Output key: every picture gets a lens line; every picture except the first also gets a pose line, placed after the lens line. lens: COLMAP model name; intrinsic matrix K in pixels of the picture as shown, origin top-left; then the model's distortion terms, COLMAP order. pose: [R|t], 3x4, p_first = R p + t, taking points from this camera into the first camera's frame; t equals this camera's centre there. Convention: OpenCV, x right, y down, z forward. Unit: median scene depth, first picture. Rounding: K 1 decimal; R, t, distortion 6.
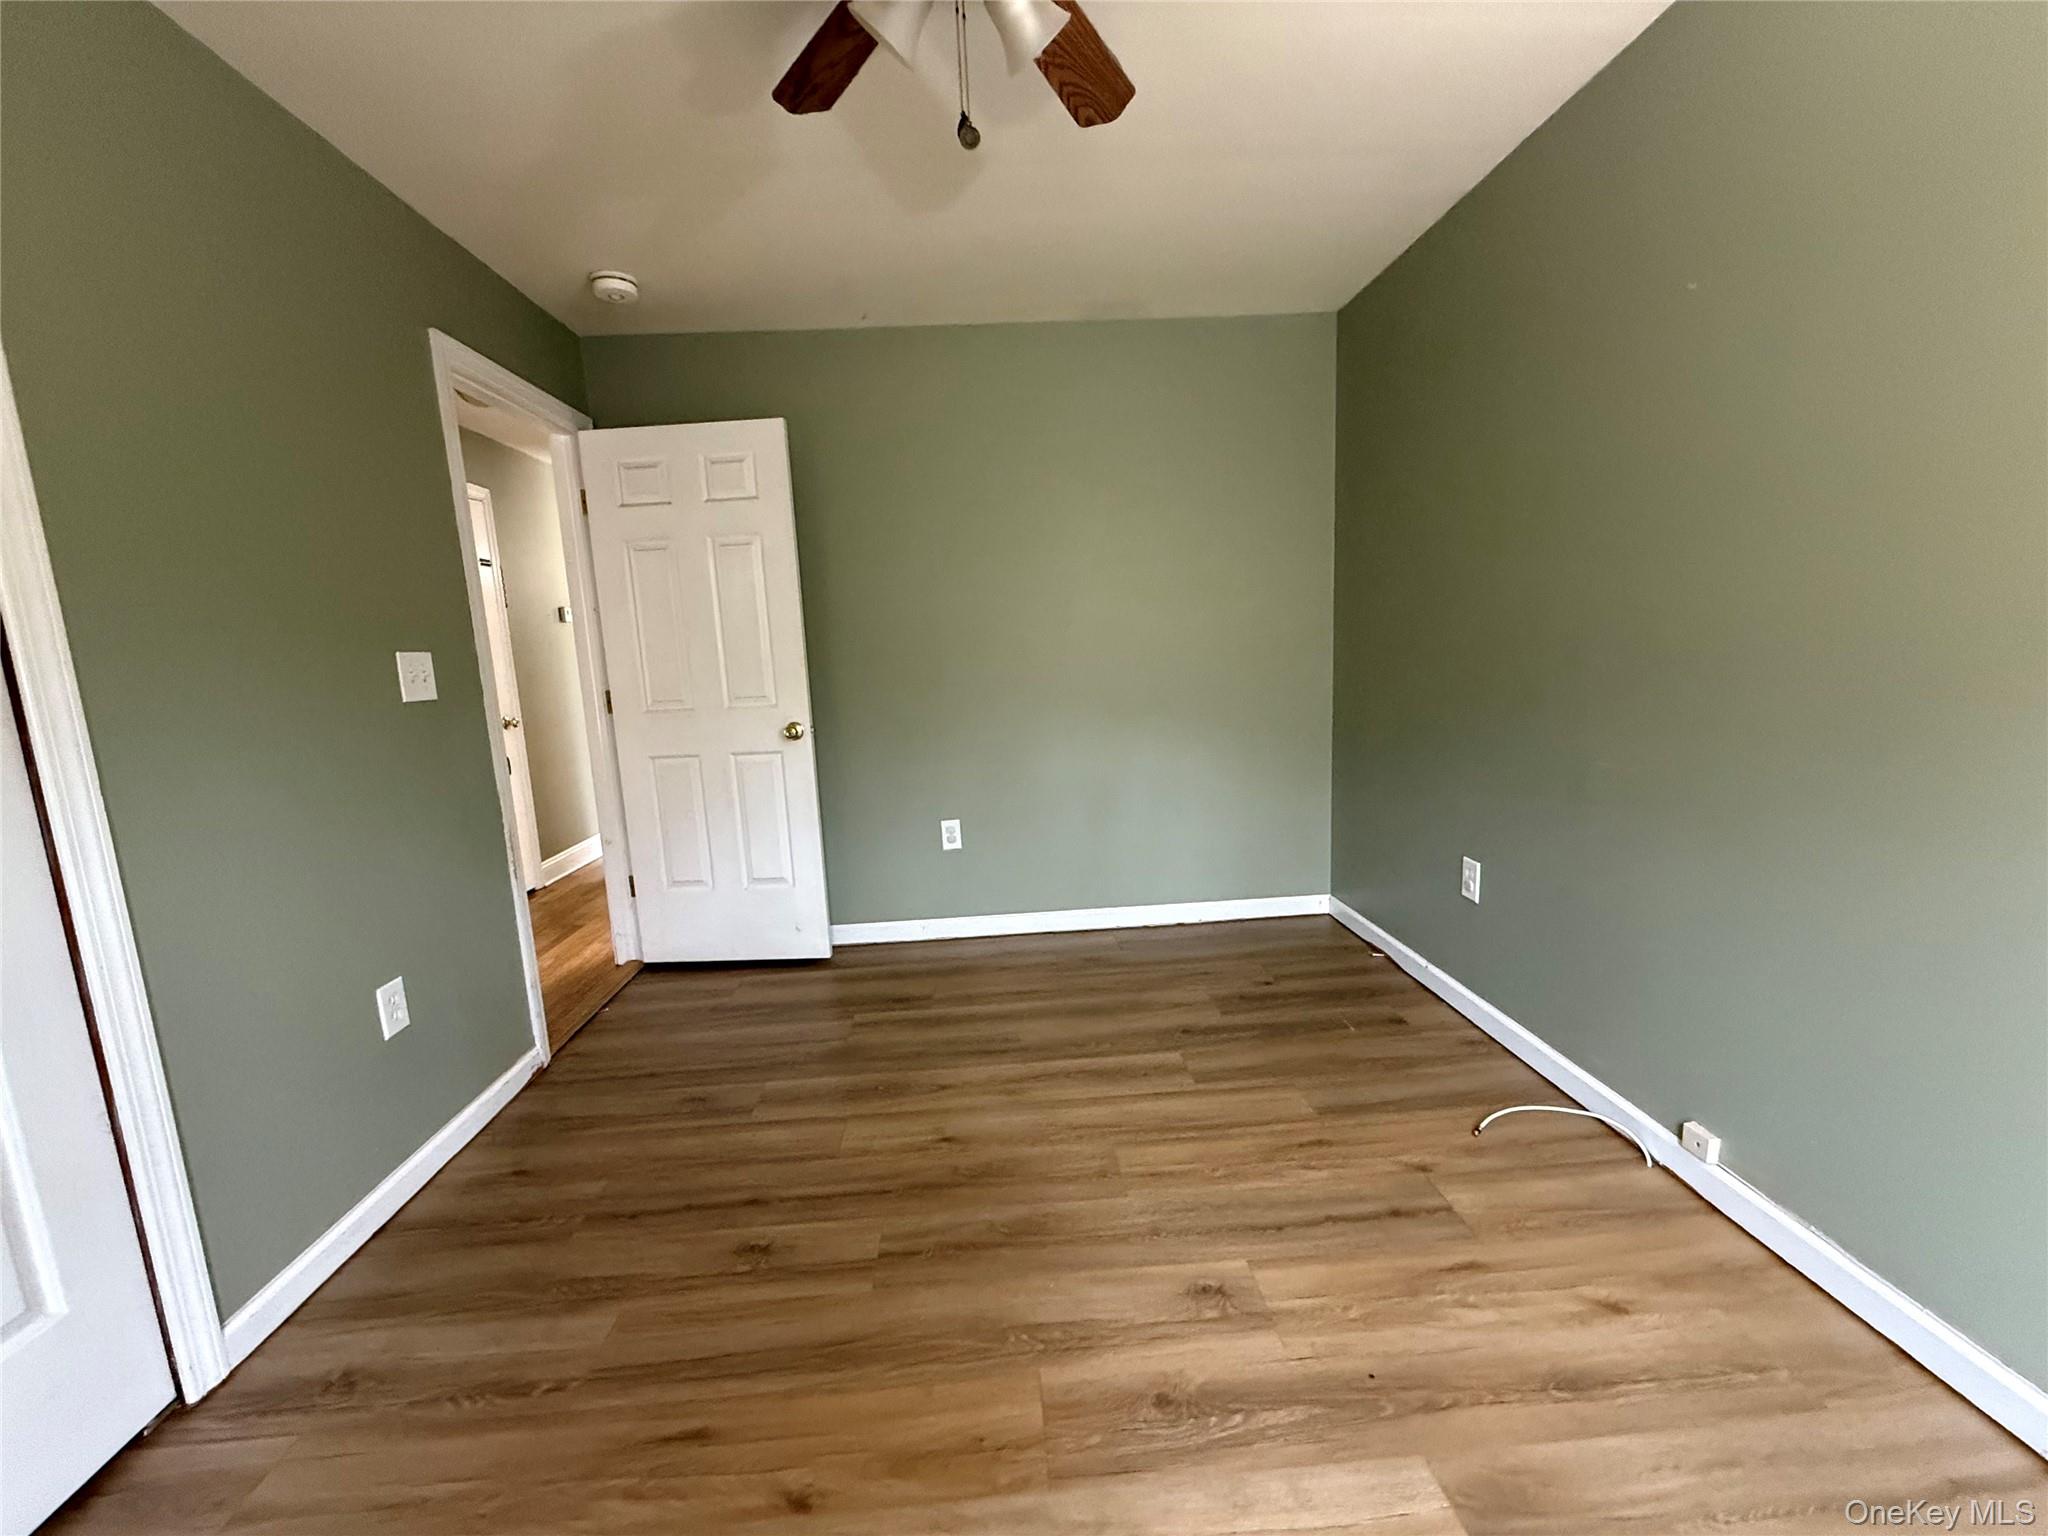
lens RADIAL K [[814.8, 0, 1022.1], [0, 814.8, 765.3], [0, 0, 1]] dist [-0.002642, -0.000088]
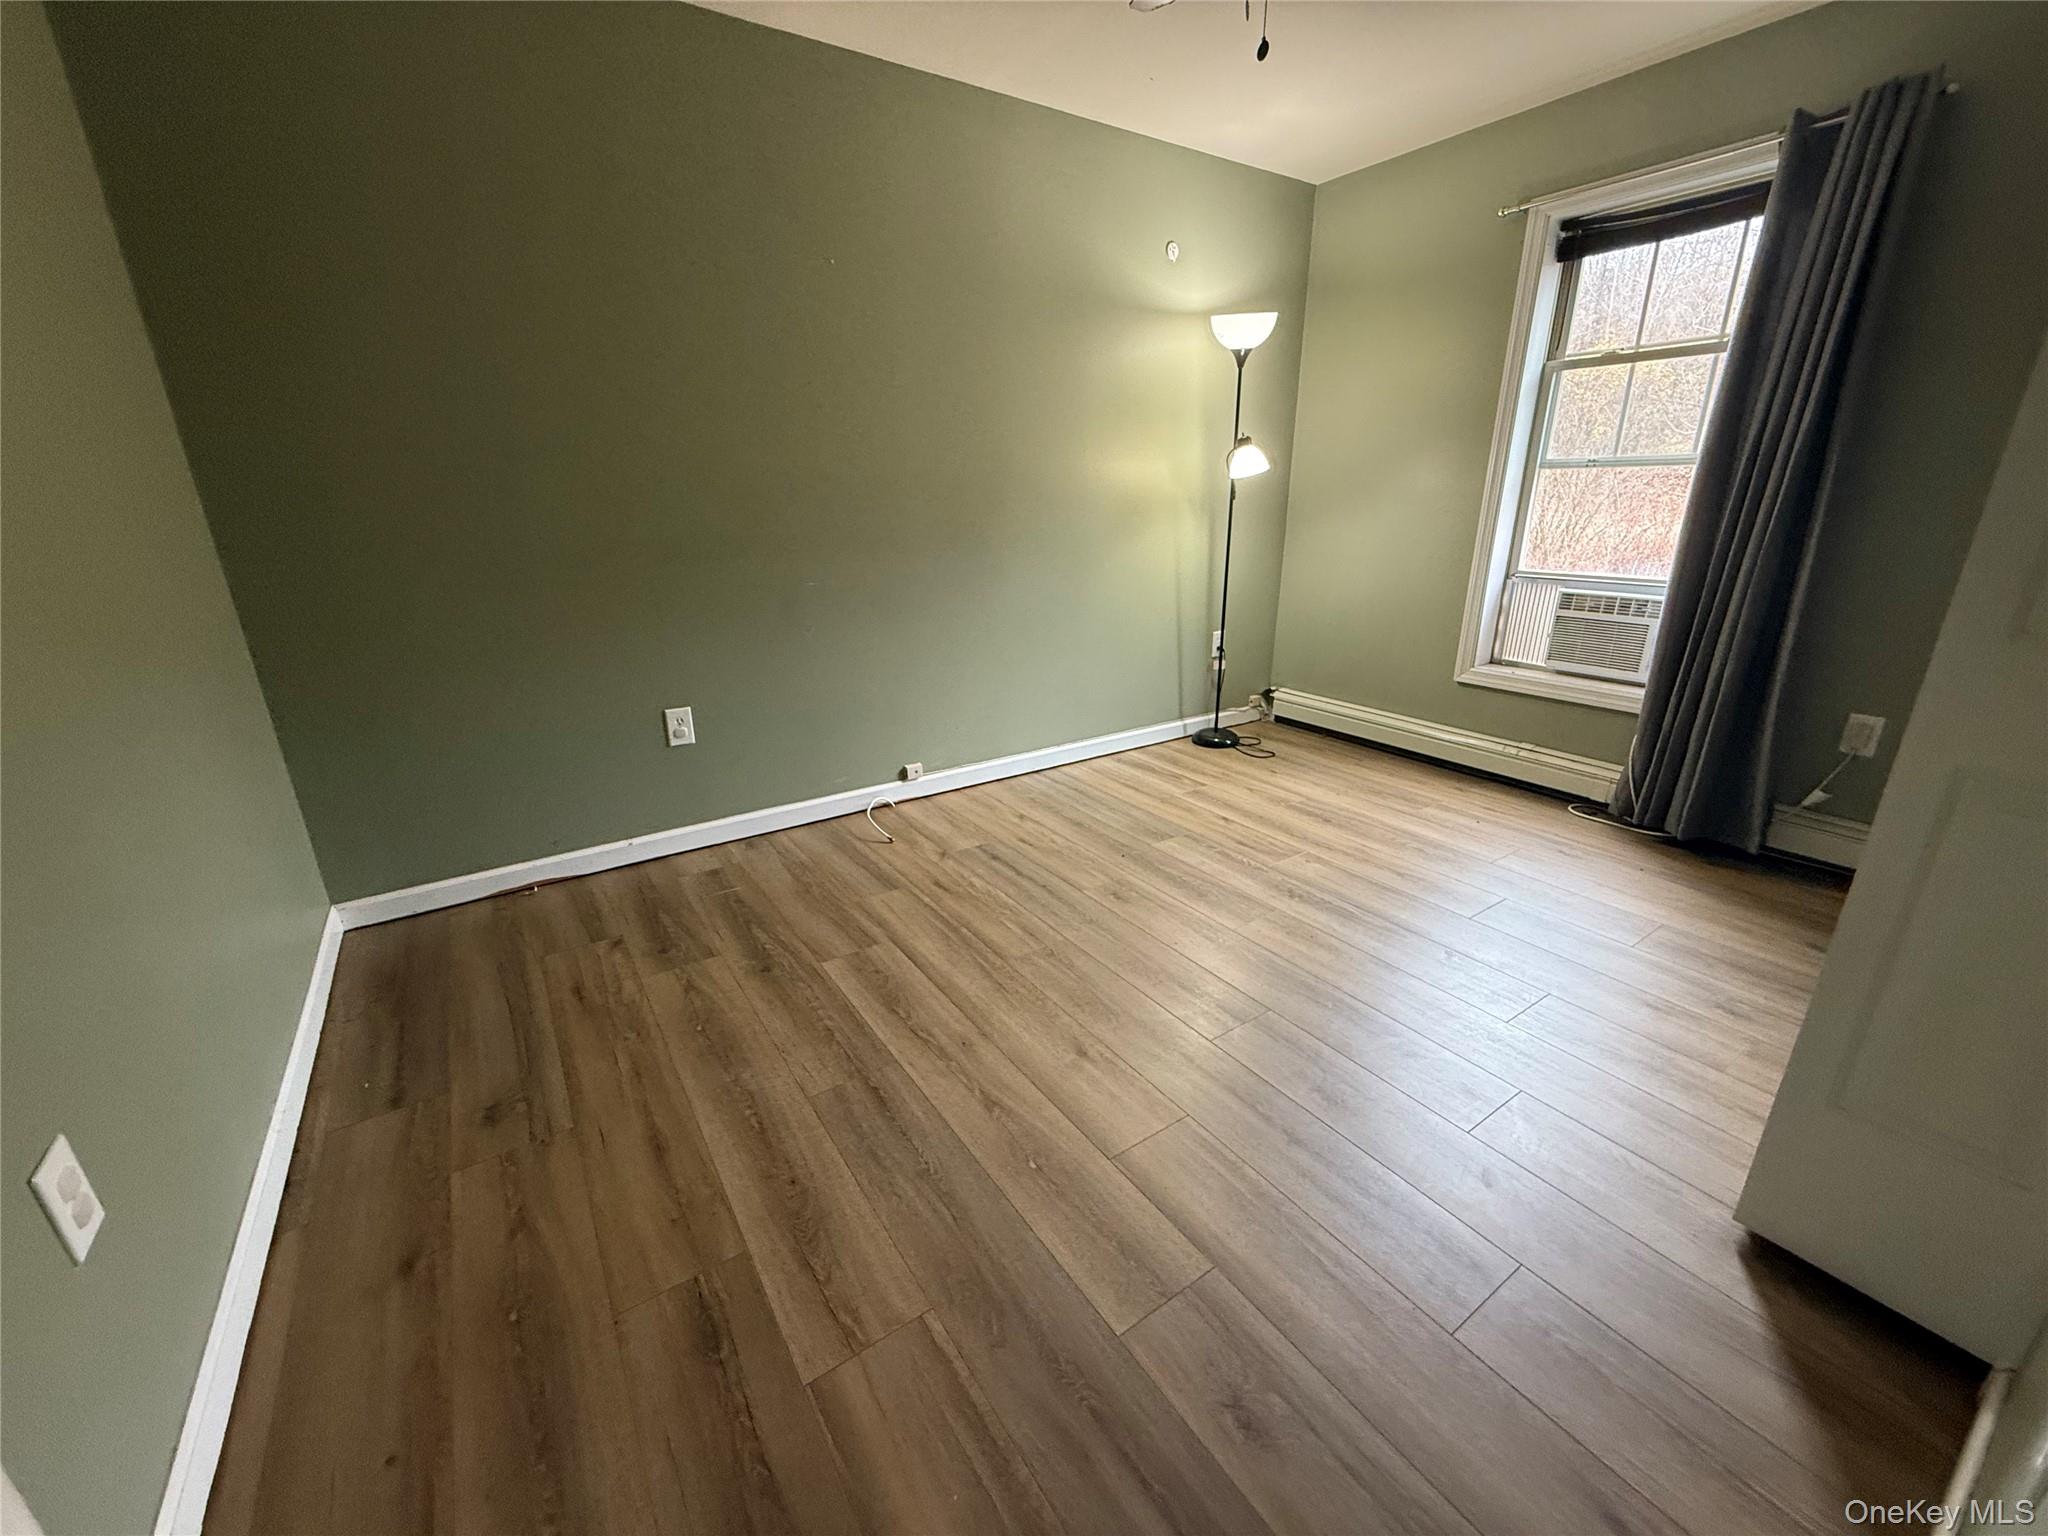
lens RADIAL K [[814.8, 0, 1023.5], [0, 814.8, 777.0], [0, 0, 1]] dist [-0.002642, -0.000088]
pose [[-0.510685, -0.233539, 0.827442, -0.671830], [0.166038, 0.917496, 0.361431, -0.127797], [-0.843583, 0.321964, -0.429775, 1.259387]]
